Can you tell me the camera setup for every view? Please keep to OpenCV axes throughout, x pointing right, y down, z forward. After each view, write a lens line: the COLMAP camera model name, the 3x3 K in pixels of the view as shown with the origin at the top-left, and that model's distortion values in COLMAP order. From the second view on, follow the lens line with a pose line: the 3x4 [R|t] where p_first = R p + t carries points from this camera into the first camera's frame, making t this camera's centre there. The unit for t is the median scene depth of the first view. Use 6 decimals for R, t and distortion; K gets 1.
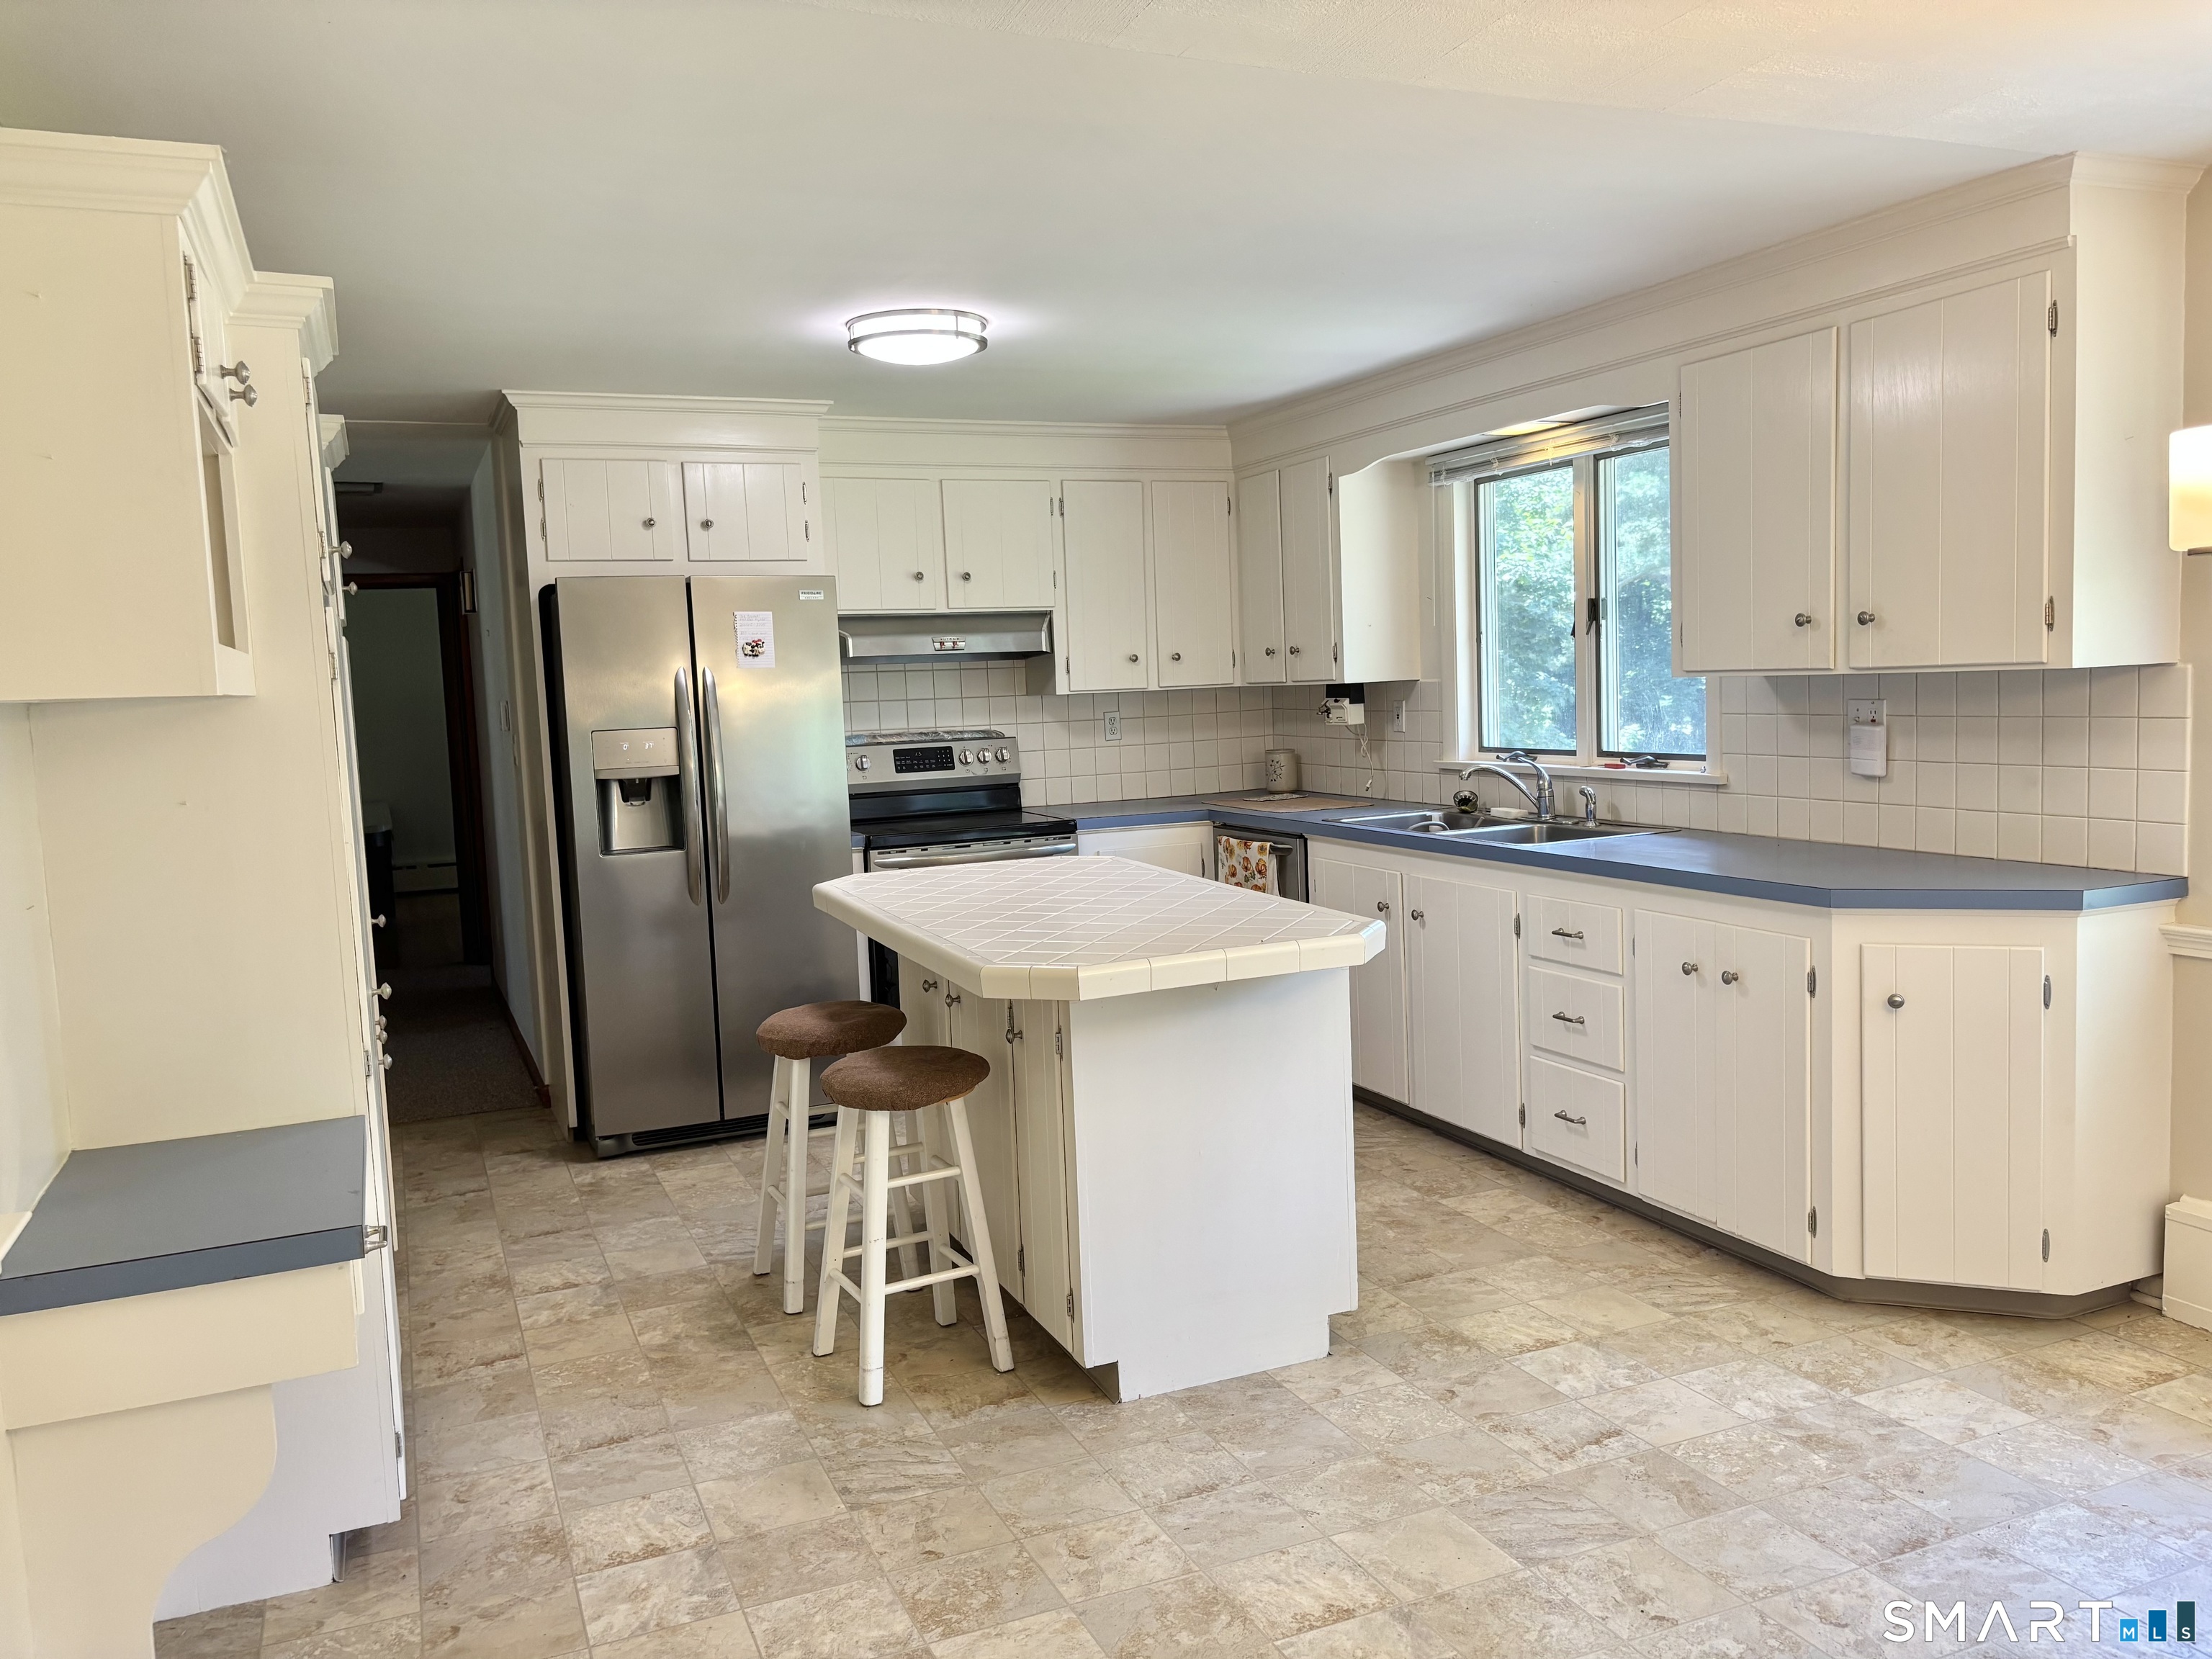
lens RADIAL K [[1657.4, 0, 1106.0], [0, 1657.4, 829.5], [0, 0, 1]] dist [0.003236, -0.167849]
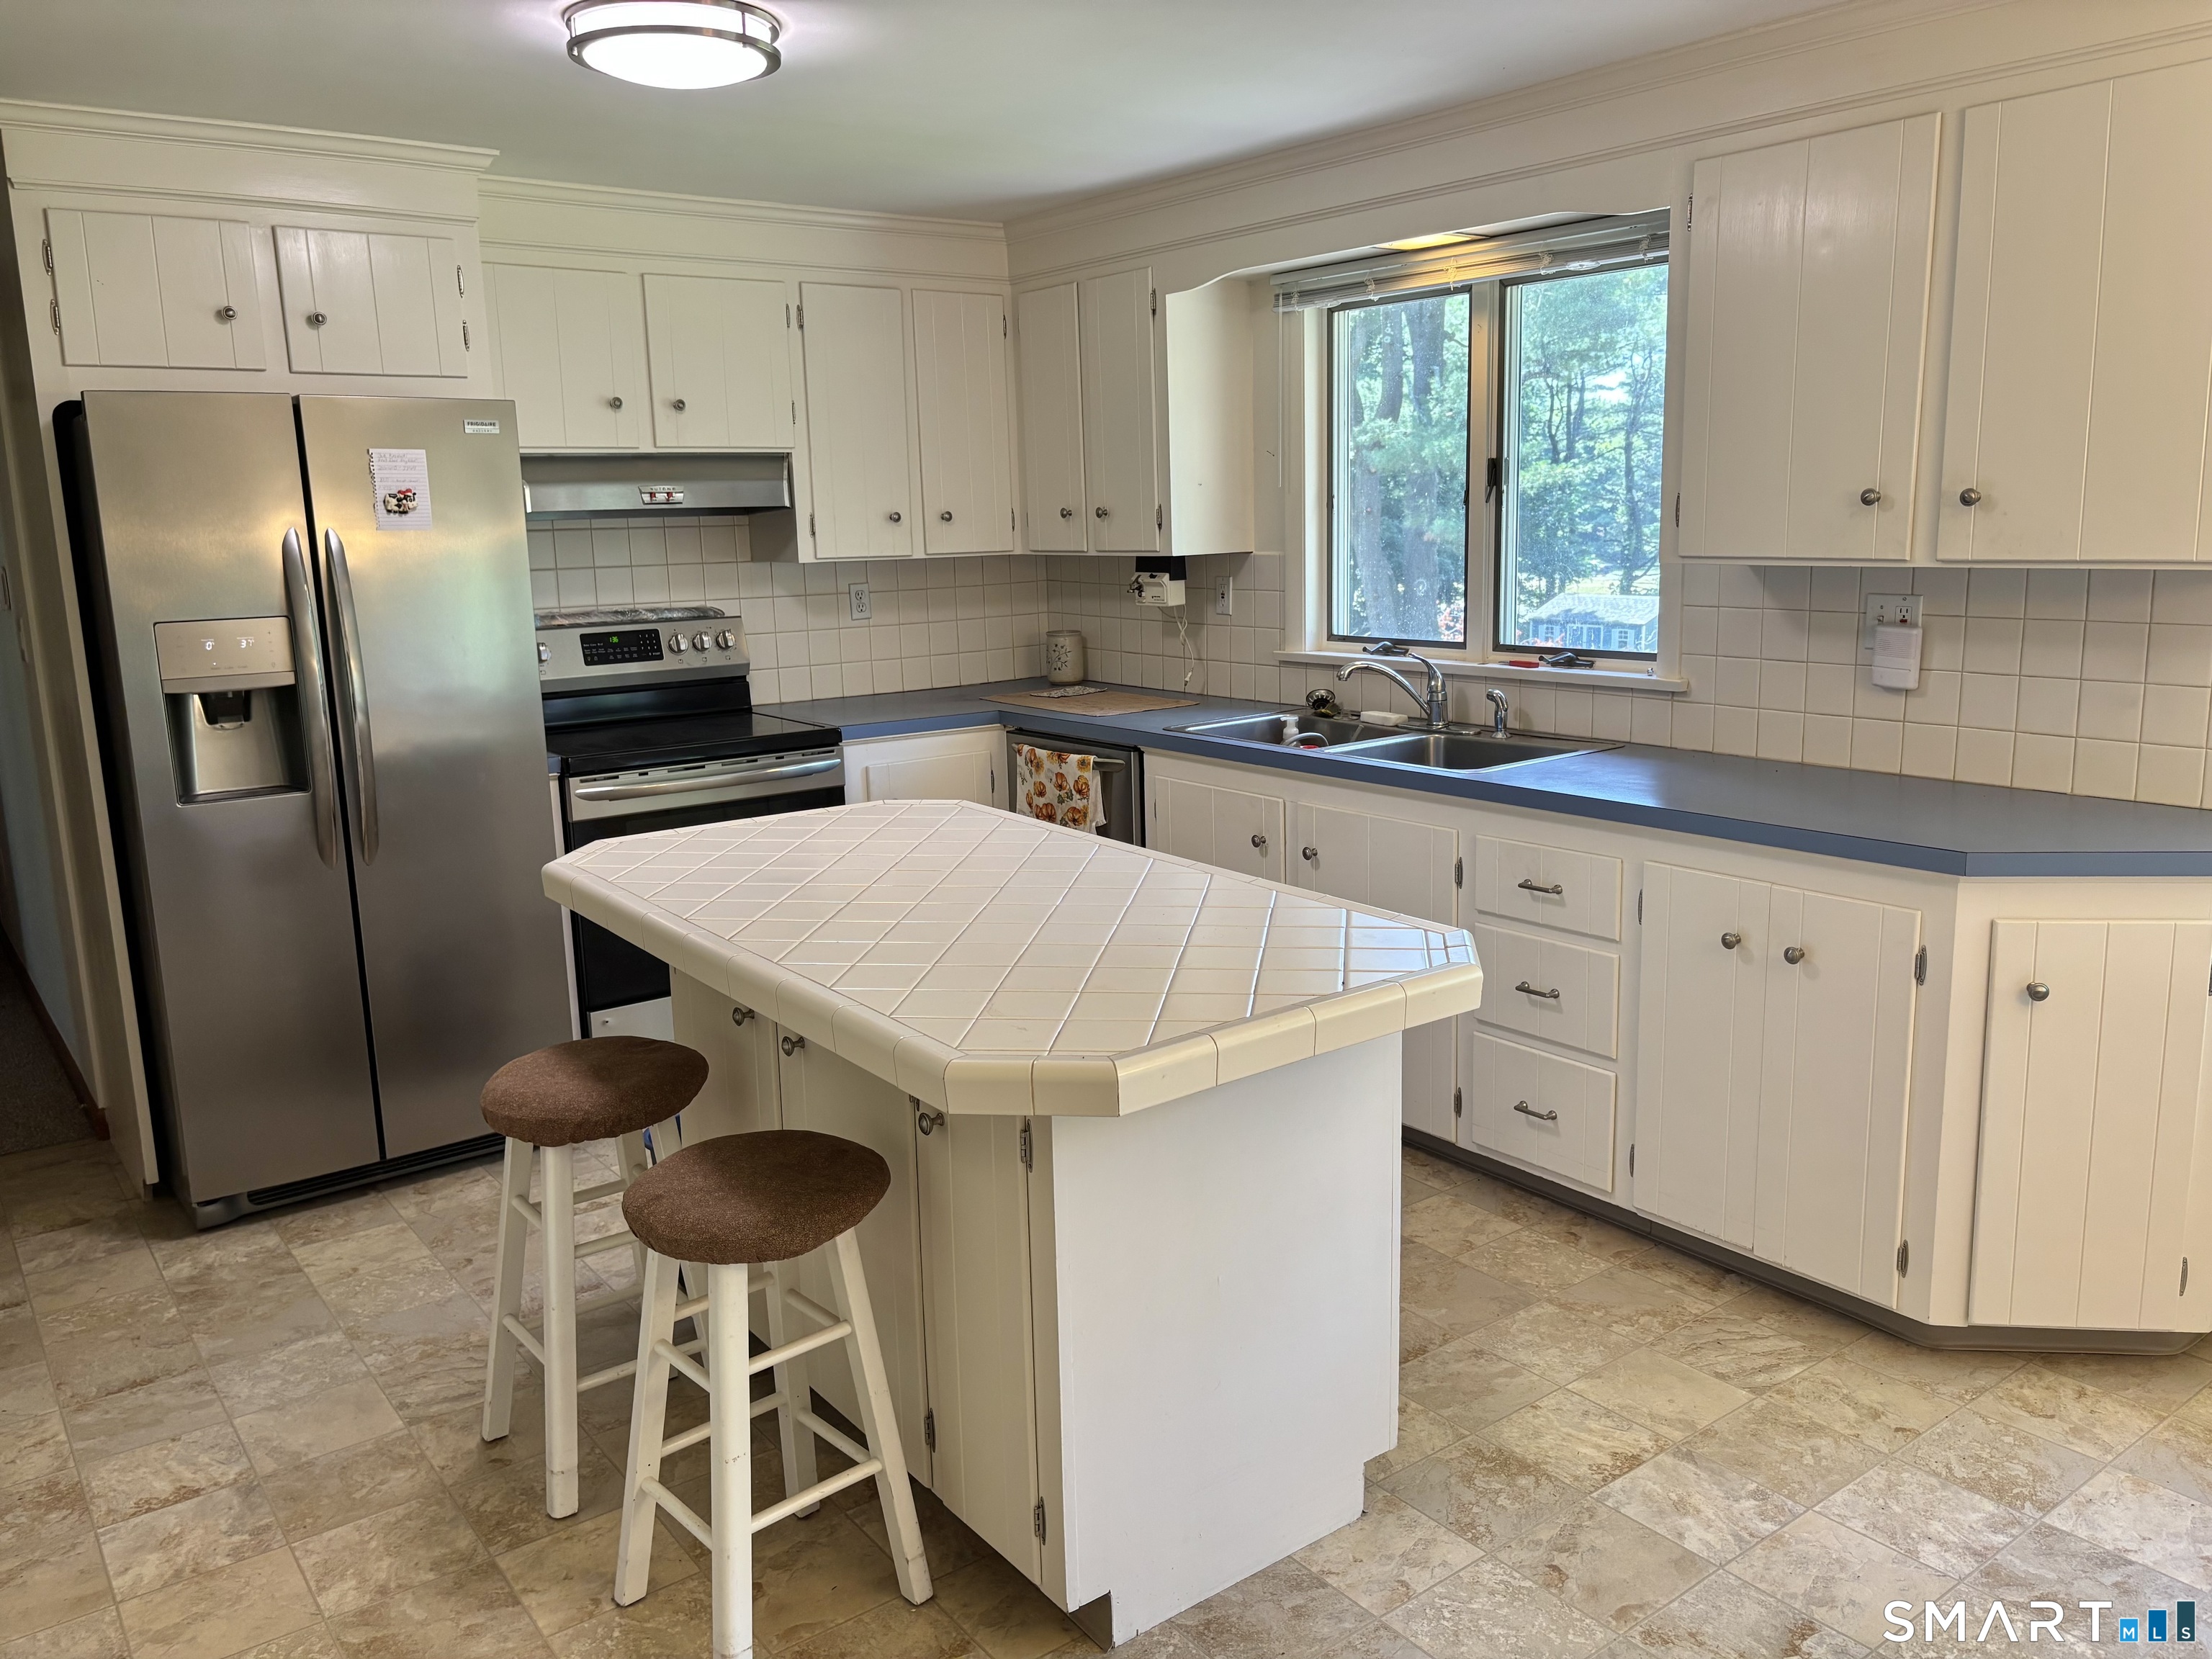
lens RADIAL K [[1699.1, 0, 1158.2], [0, 1699.1, 826.2], [0, 0, 1]] dist [0.015654, -0.049210]
pose [[0.968154, -0.029054, 0.248663, -0.085481], [0.007780, 0.996255, 0.086113, -0.032138], [-0.250234, -0.081436, 0.964754, 0.213995]]
